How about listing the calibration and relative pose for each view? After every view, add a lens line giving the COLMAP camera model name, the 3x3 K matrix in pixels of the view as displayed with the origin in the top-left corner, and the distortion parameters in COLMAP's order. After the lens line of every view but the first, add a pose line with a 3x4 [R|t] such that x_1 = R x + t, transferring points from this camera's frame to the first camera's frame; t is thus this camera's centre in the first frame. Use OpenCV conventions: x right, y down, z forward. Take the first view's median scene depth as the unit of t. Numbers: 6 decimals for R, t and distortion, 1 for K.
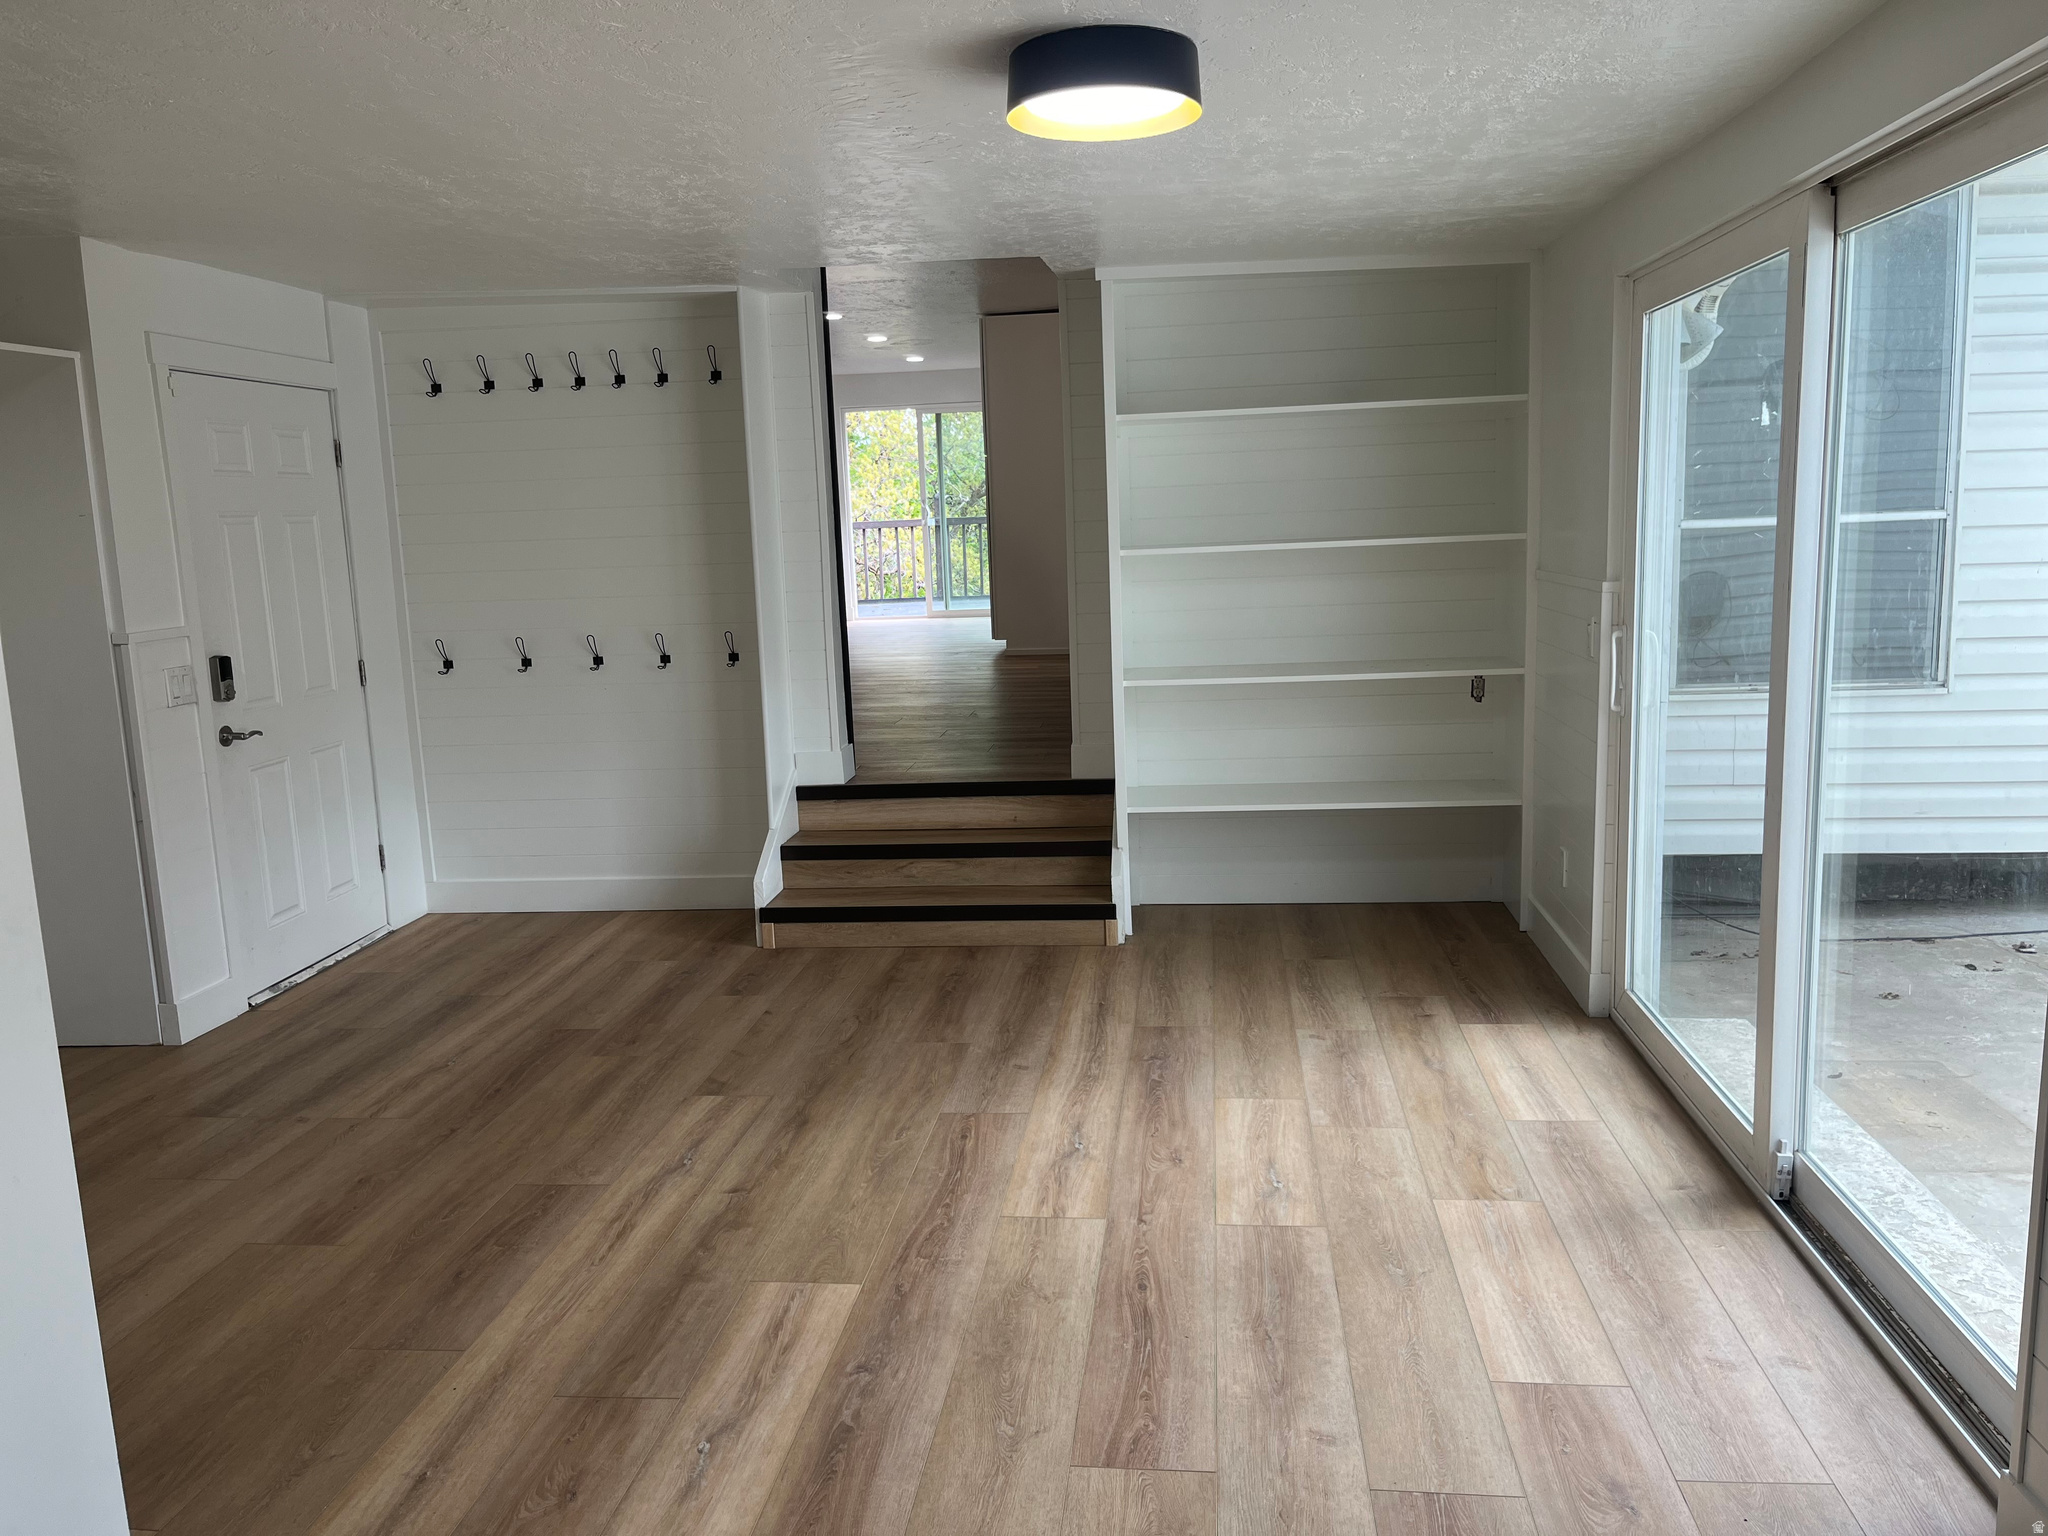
lens RADIAL K [[1547.7, 0, 1024.0], [0, 1547.7, 768.0], [0, 0, 1]] dist [0.062743, -0.102550]
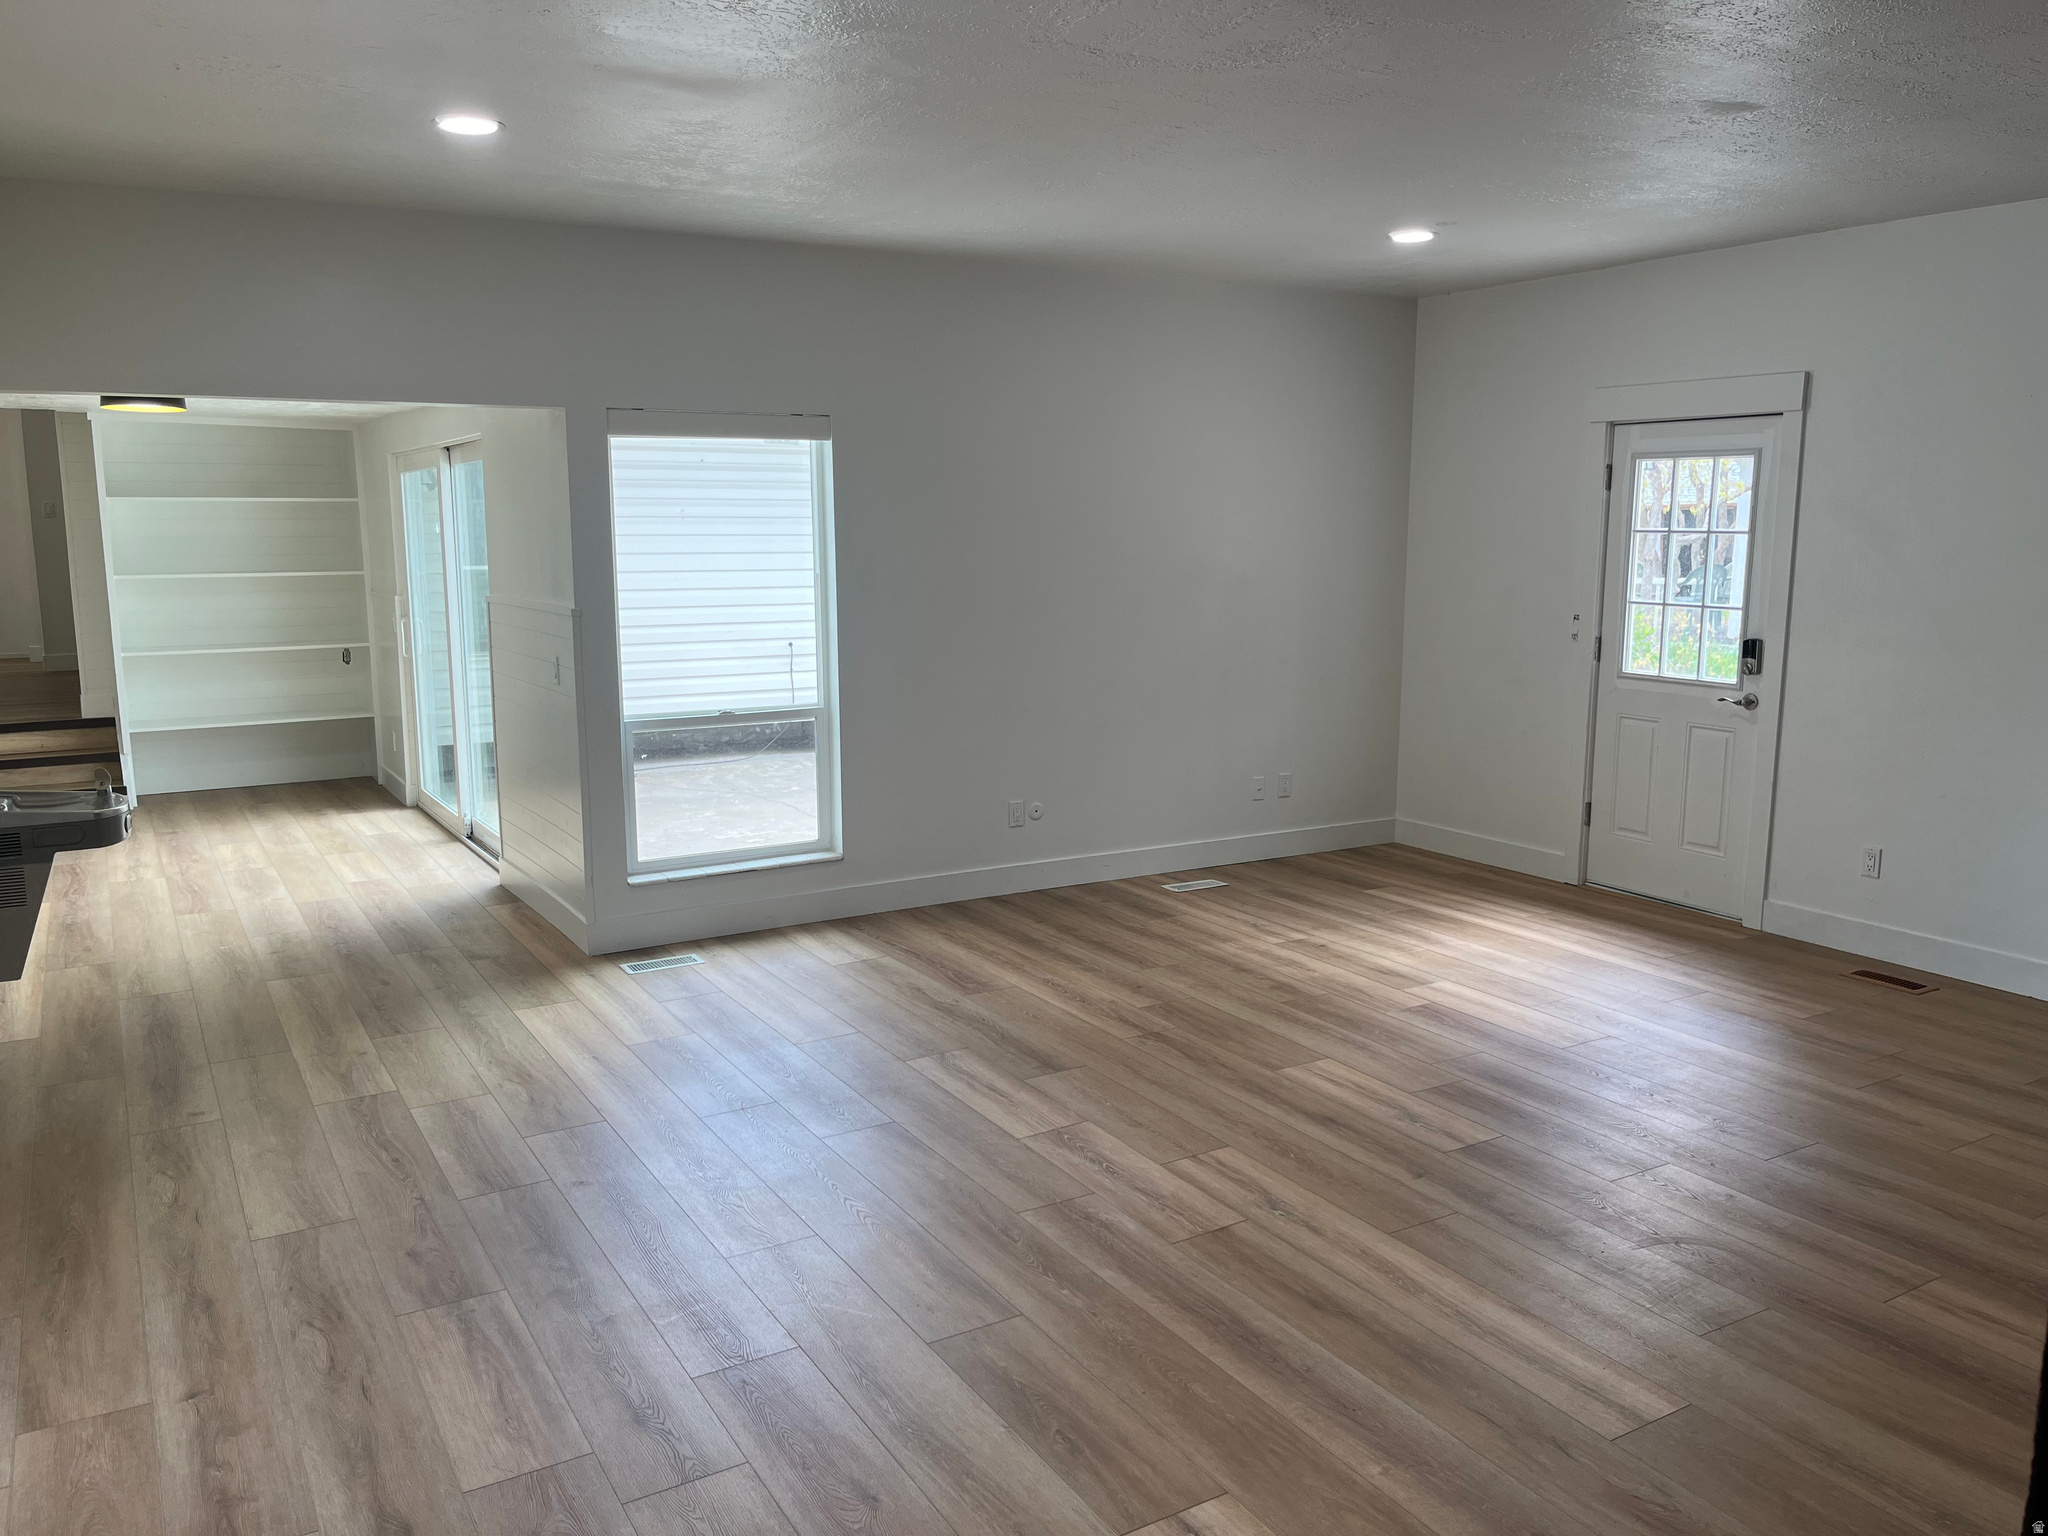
lens RADIAL K [[1547.7, 0, 1024.0], [0, 1547.7, 768.0], [0, 0, 1]] dist [0.062743, -0.102550]
pose [[0.790681, -0.060142, 0.609267, -0.213464], [0.071577, 0.997420, 0.005569, 0.135314], [-0.608030, 0.039206, 0.792945, -0.986636]]
